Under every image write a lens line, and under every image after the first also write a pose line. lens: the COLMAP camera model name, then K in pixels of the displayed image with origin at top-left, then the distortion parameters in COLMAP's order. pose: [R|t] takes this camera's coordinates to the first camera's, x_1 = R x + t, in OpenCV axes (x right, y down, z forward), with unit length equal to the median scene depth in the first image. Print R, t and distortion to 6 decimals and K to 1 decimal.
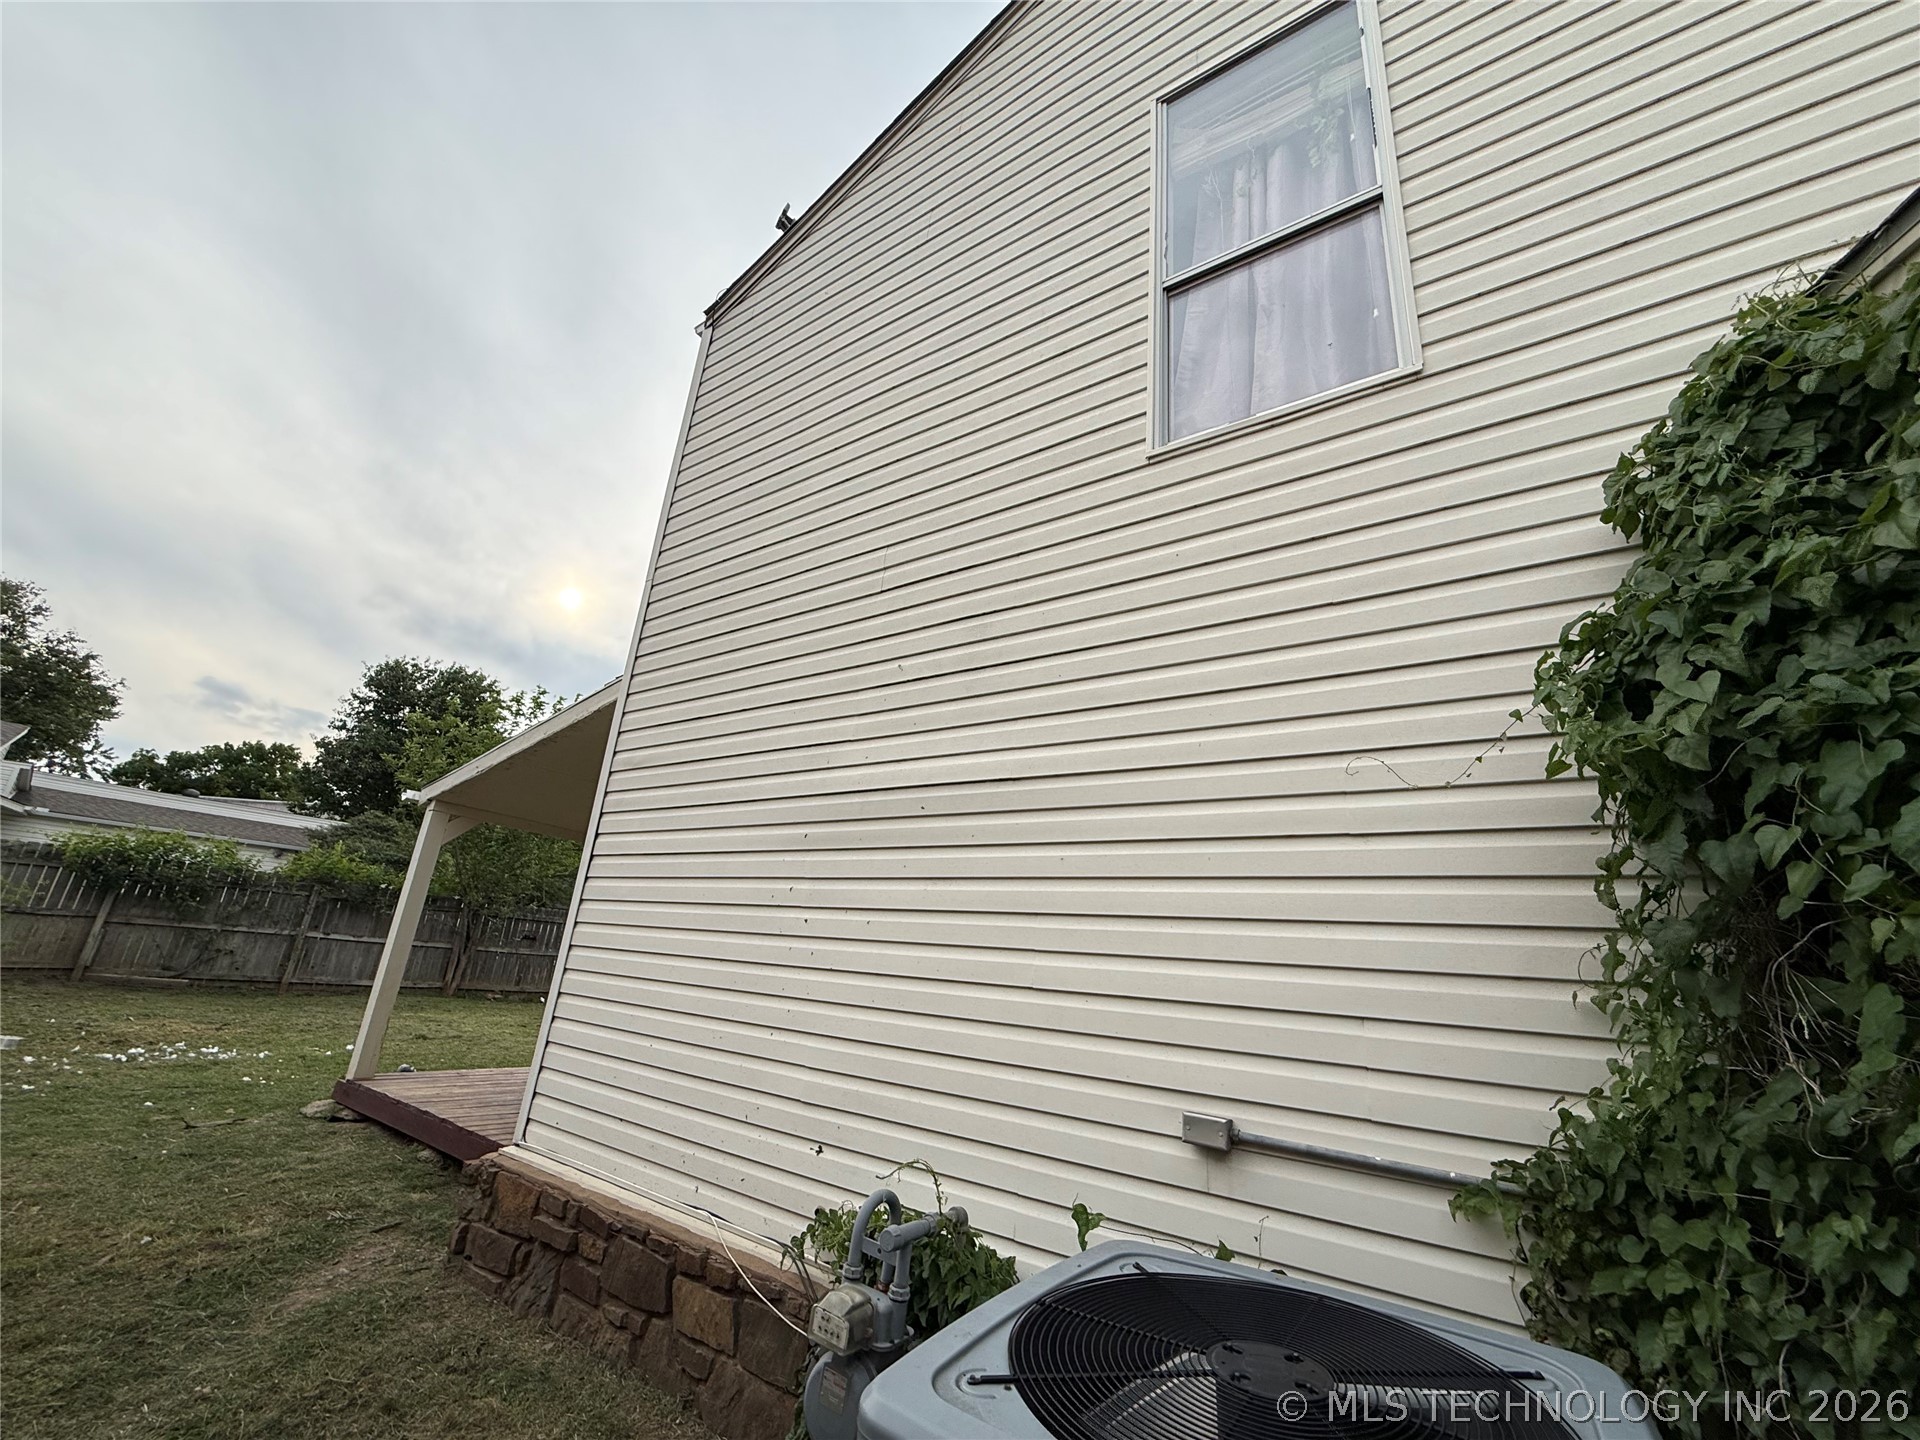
lens RADIAL K [[766.1, 0, 968.9], [0, 766.1, 725.5], [0, 0, 1]] dist [-0.000276, 0.000295]
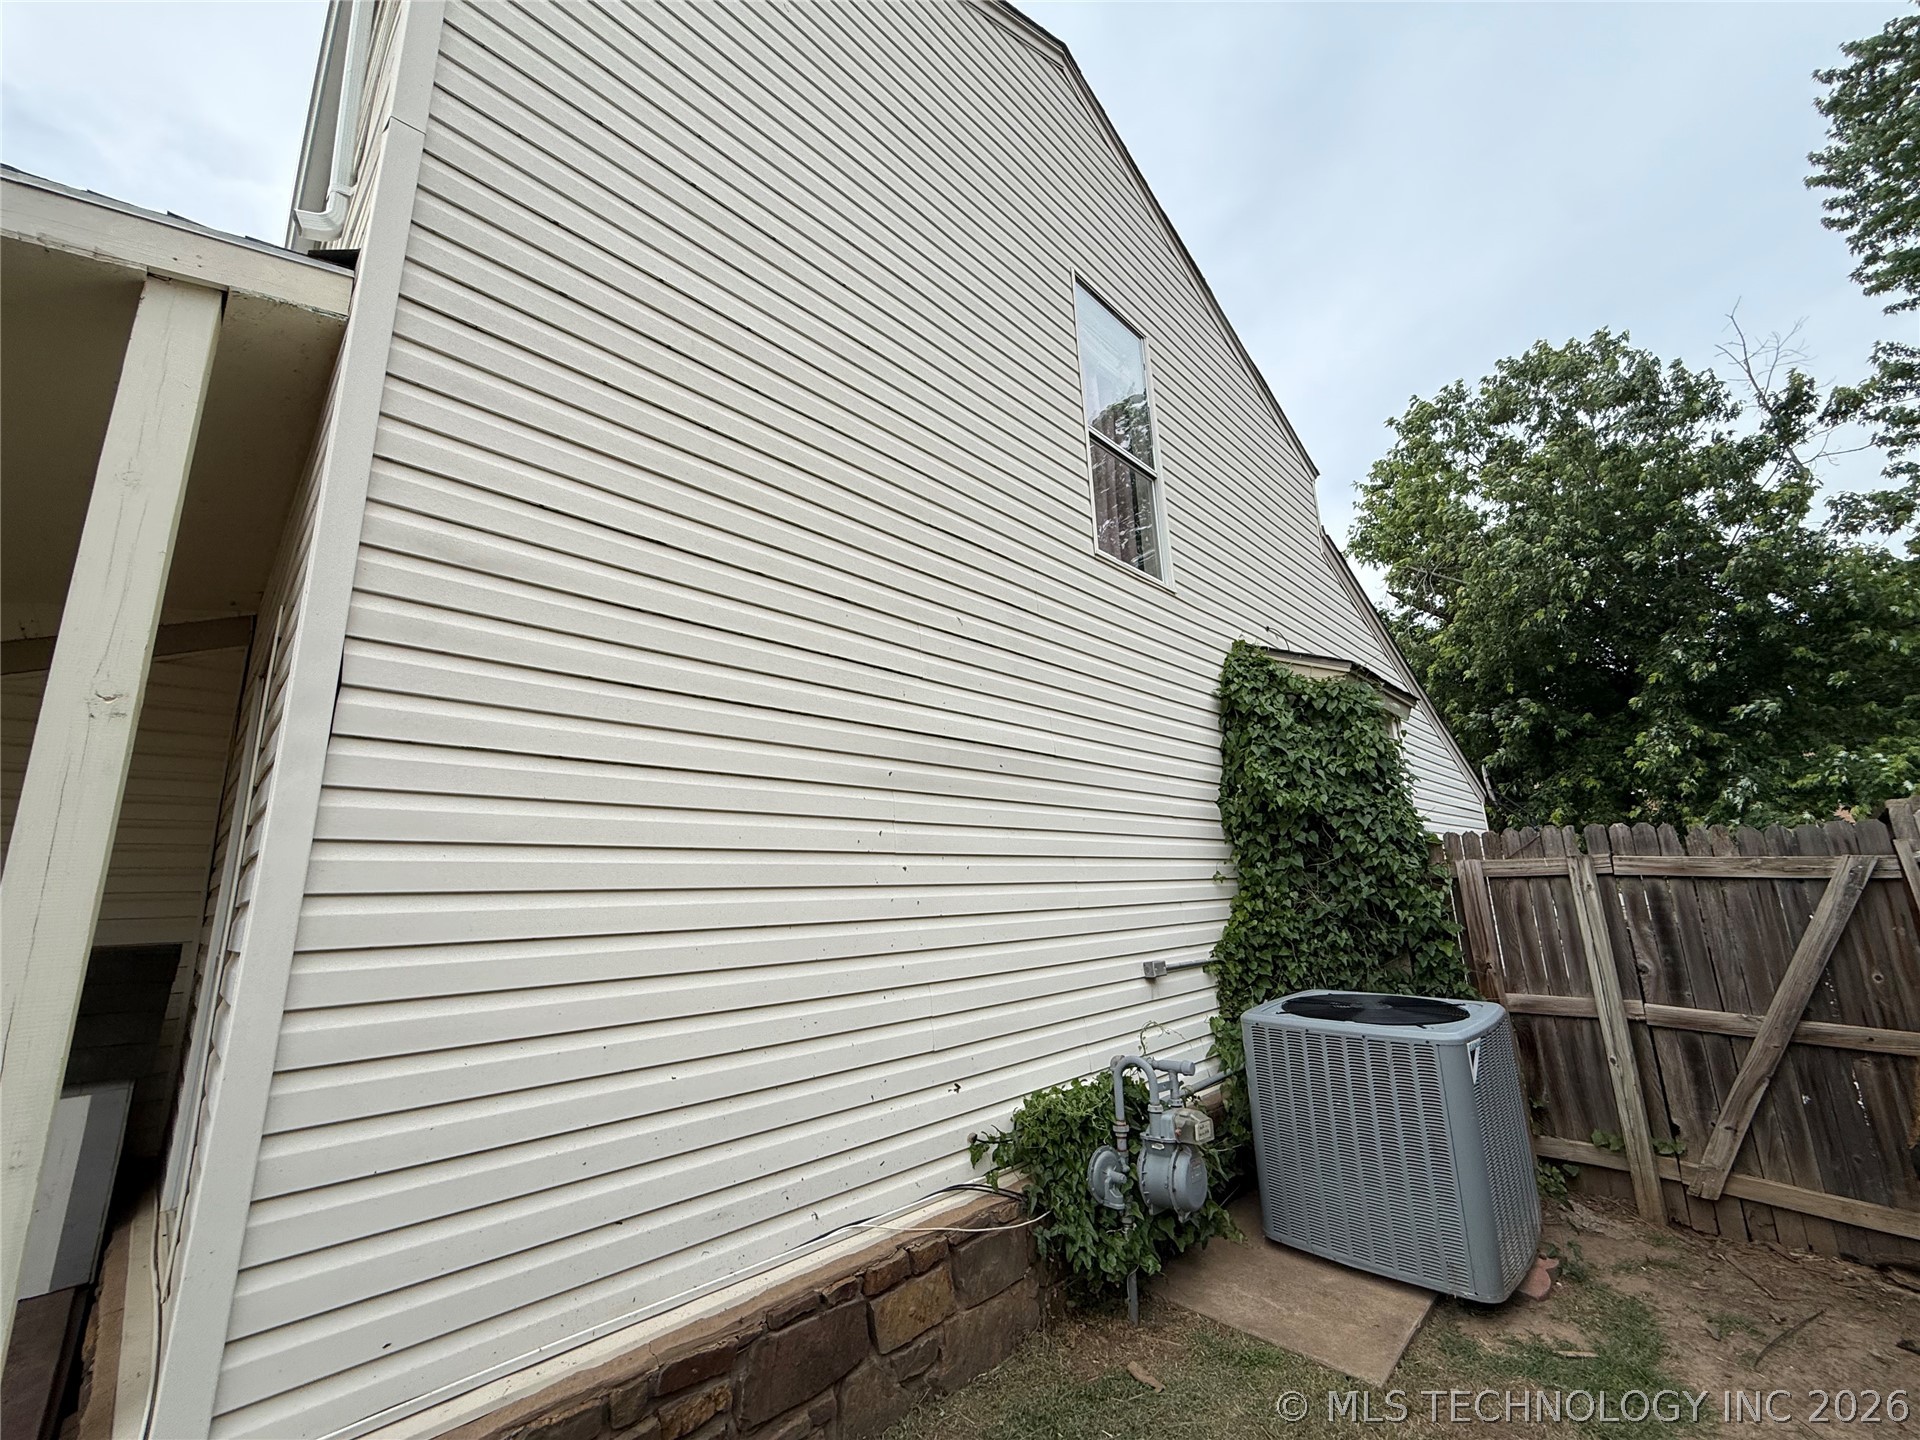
lens RADIAL K [[766.1, 0, 960.4], [0, 766.1, 720.4], [0, 0, 1]] dist [-0.000276, 0.000295]
pose [[0.176472, 0.137698, 0.974627, -1.185294], [-0.254304, 0.962928, -0.089999, 0.160009], [-0.950888, -0.231969, 0.204947, 0.841984]]
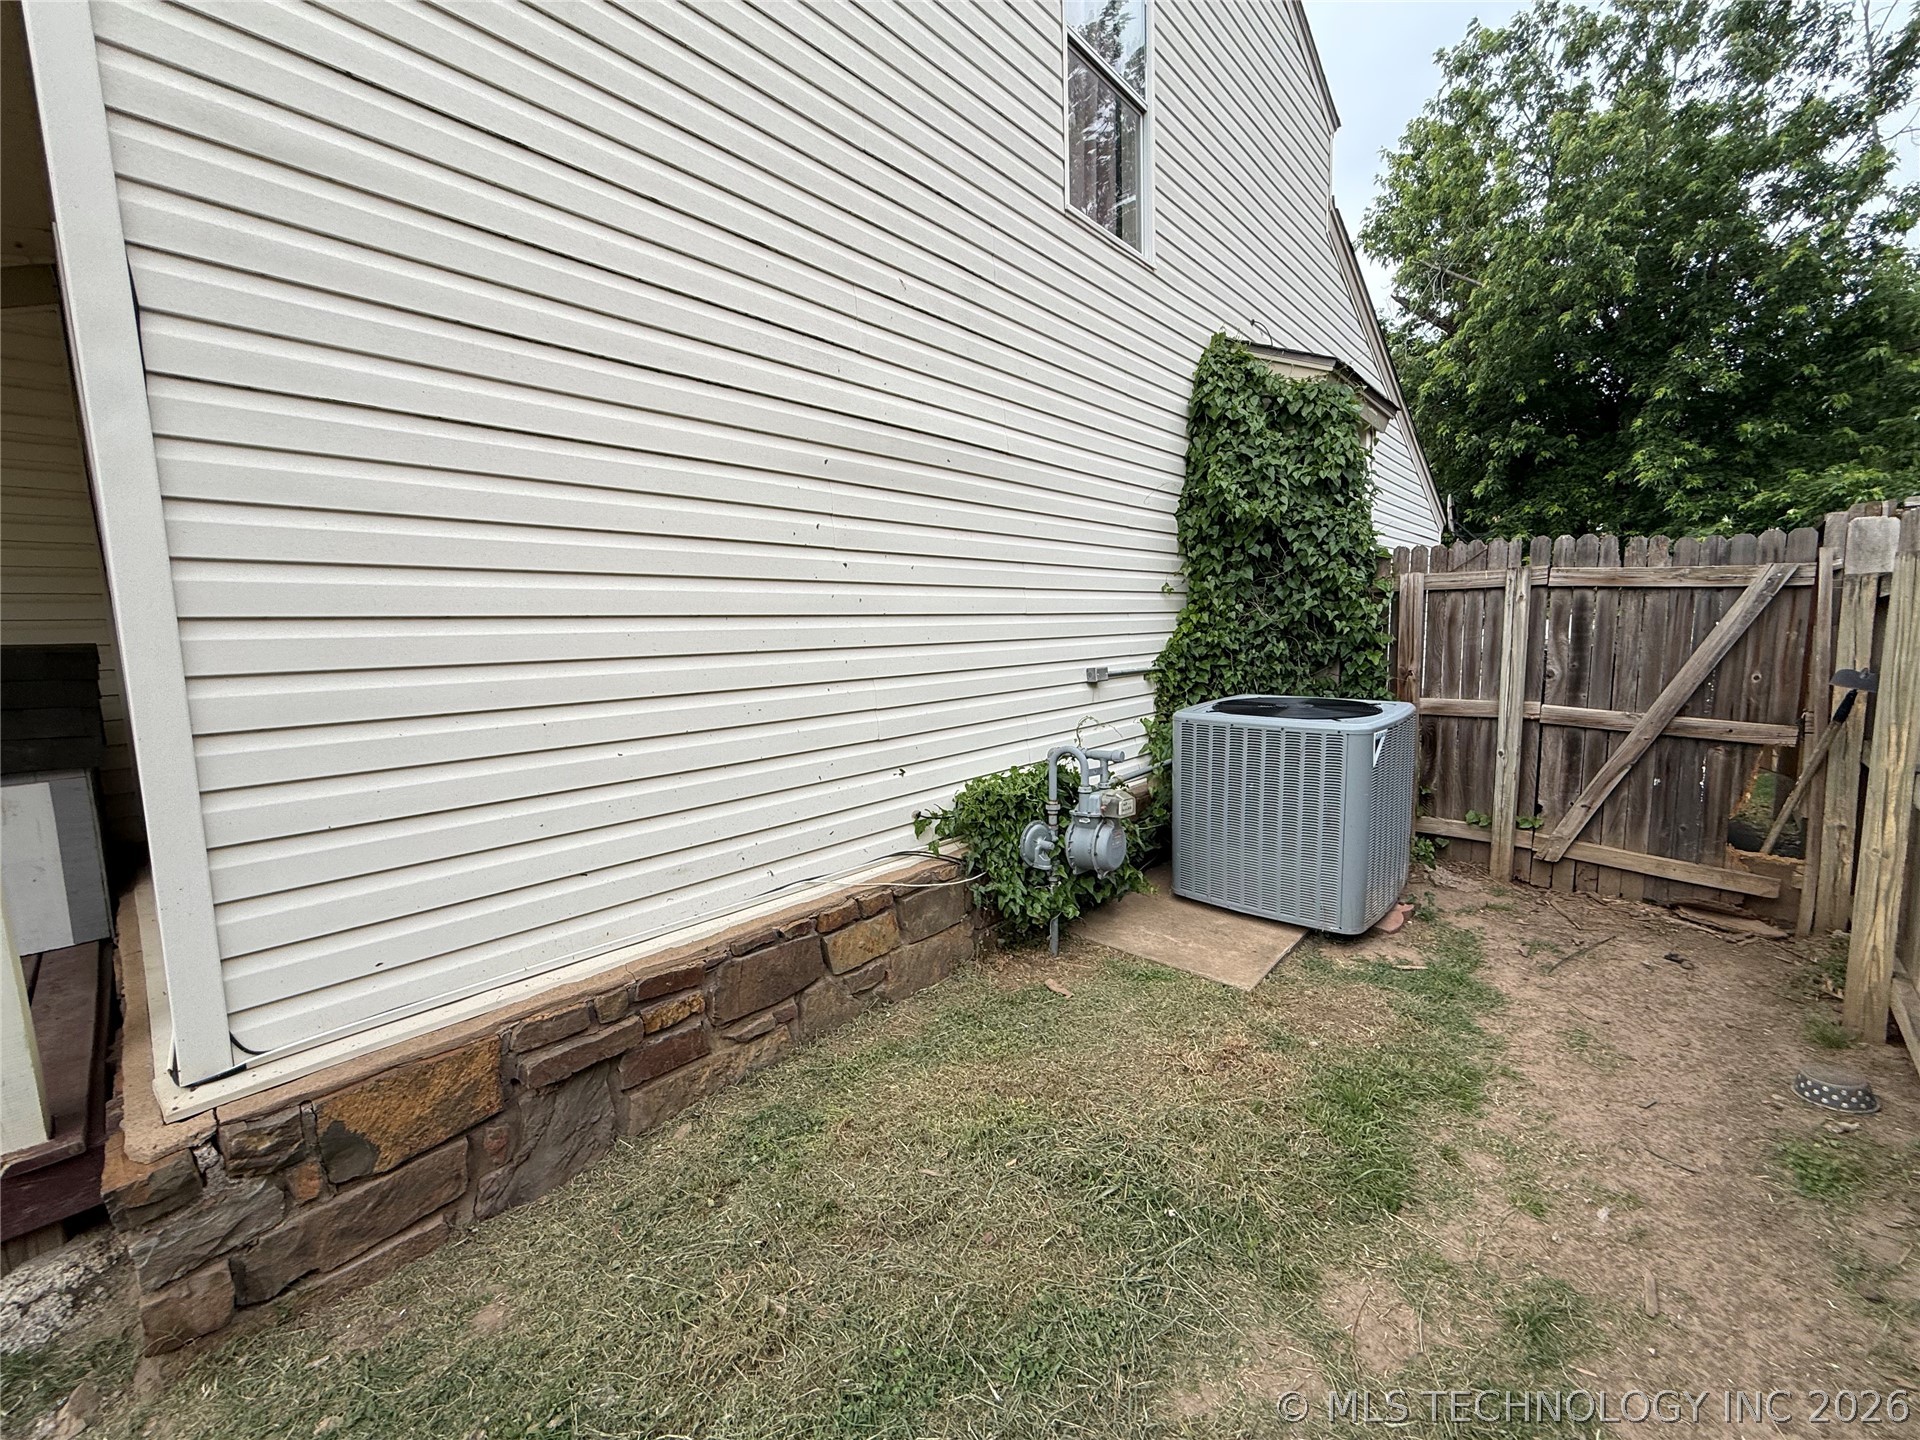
lens RADIAL K [[766.1, 0, 960.9], [0, 766.1, 721.1], [0, 0, 1]] dist [-0.000276, 0.000295]
pose [[0.130232, -0.198679, 0.971374, -1.159691], [-0.263825, 0.937452, 0.227111, 0.199853], [-0.955739, -0.285850, 0.069669, 0.808242]]
